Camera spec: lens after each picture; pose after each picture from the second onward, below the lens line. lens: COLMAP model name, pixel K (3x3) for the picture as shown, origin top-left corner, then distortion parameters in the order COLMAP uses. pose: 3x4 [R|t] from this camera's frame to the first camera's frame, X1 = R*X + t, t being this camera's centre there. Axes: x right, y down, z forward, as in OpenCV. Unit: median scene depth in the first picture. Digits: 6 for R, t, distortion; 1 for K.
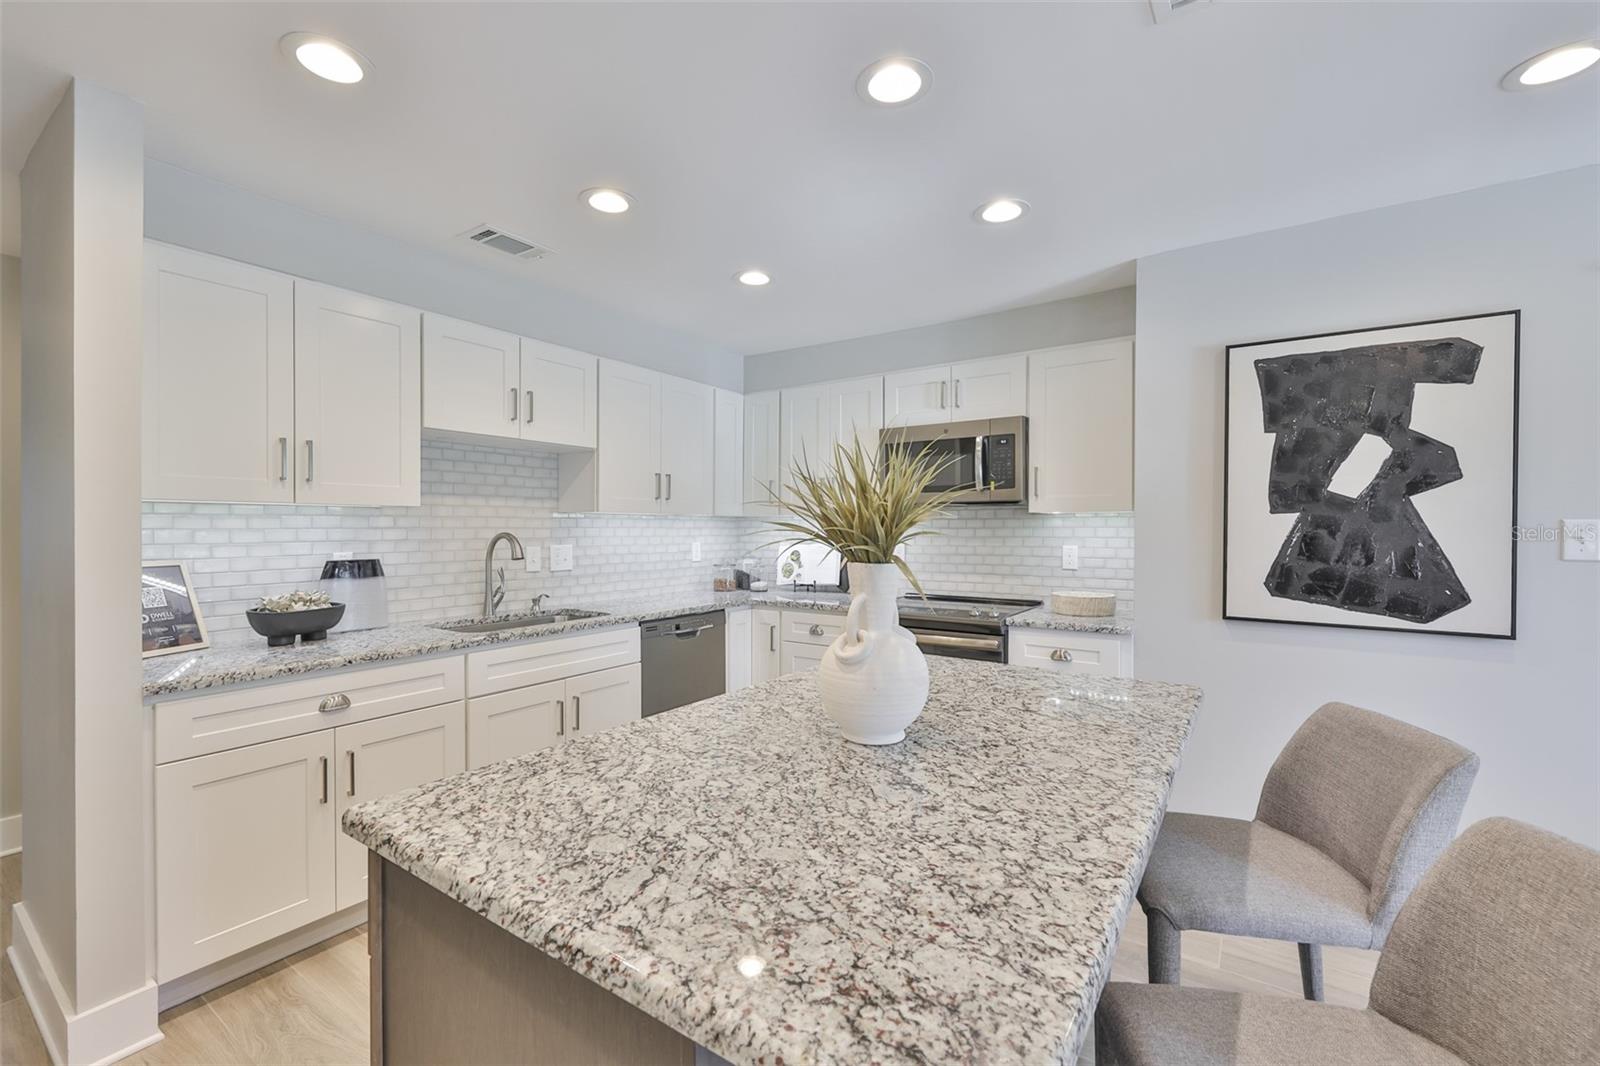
lens RADIAL K [[680.7, 0, 792.4], [0, 680.7, 534.6], [0, 0, 1]] dist [-0.001613, -0.000221]
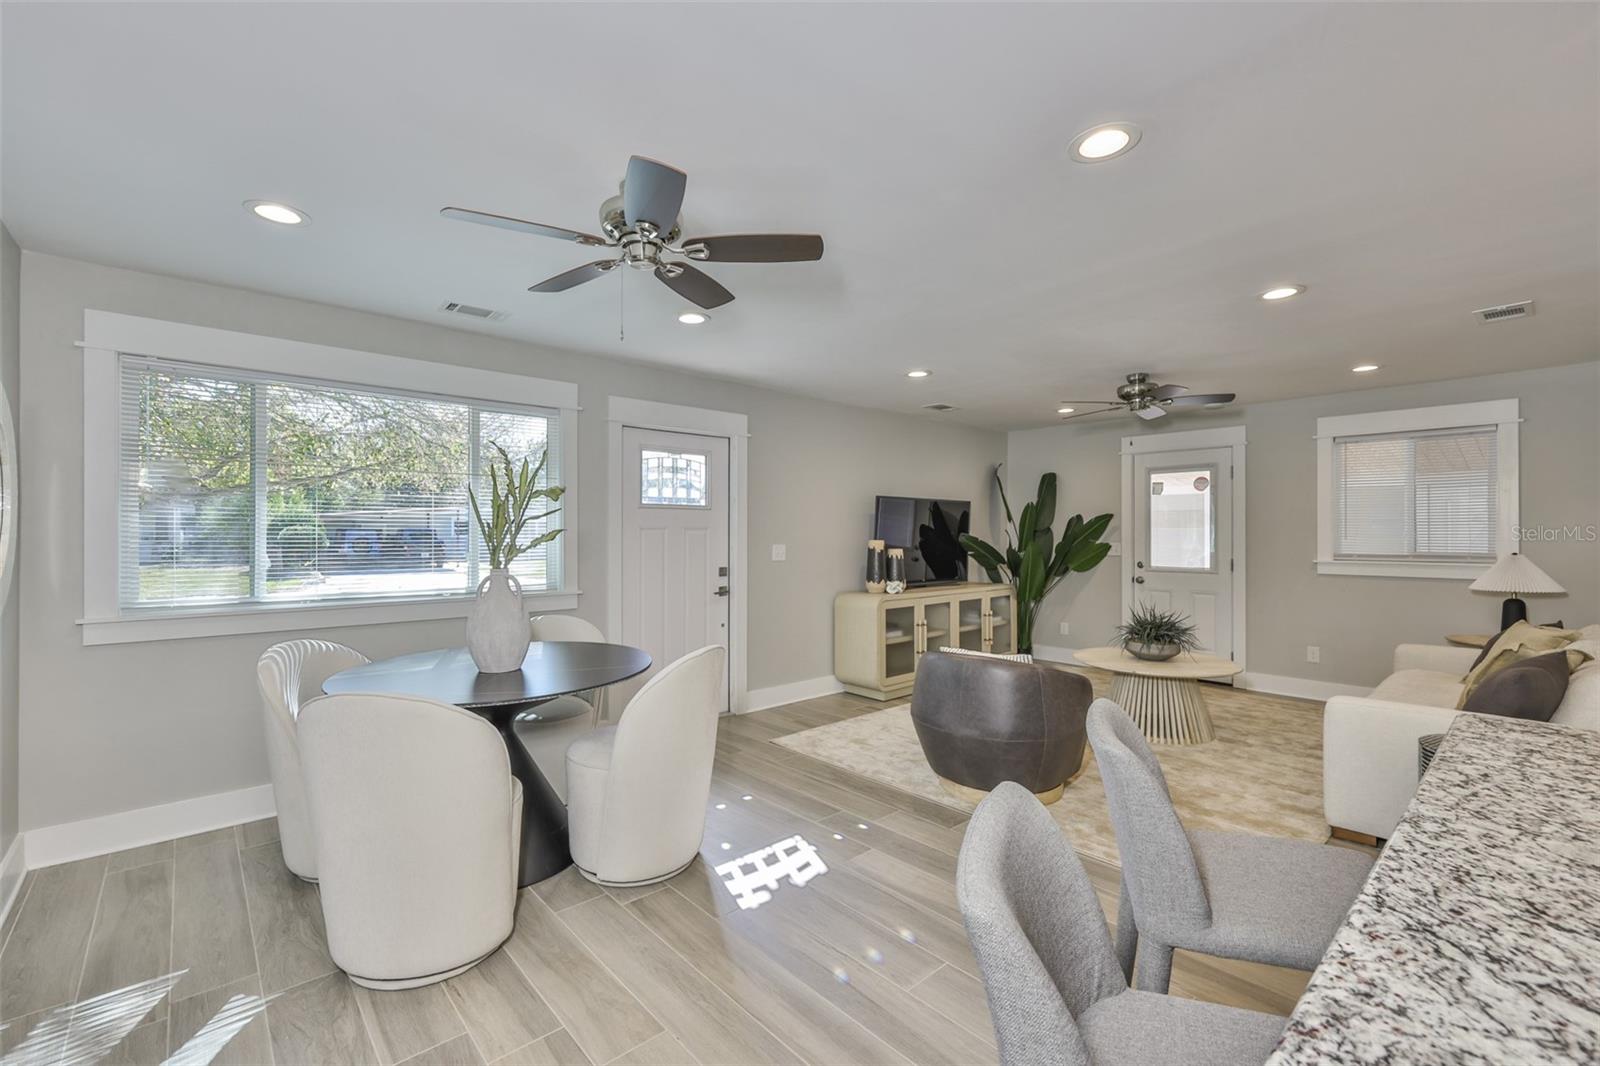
lens RADIAL K [[684.2, 0, 793.5], [0, 684.2, 535.1], [0, 0, 1]] dist [-0.005547, 0.000315]
pose [[-0.972589, -0.001044, 0.232530, 0.437808], [0.002467, 0.999887, 0.014807, -0.007054], [-0.232519, 0.014975, -0.972477, 0.799873]]
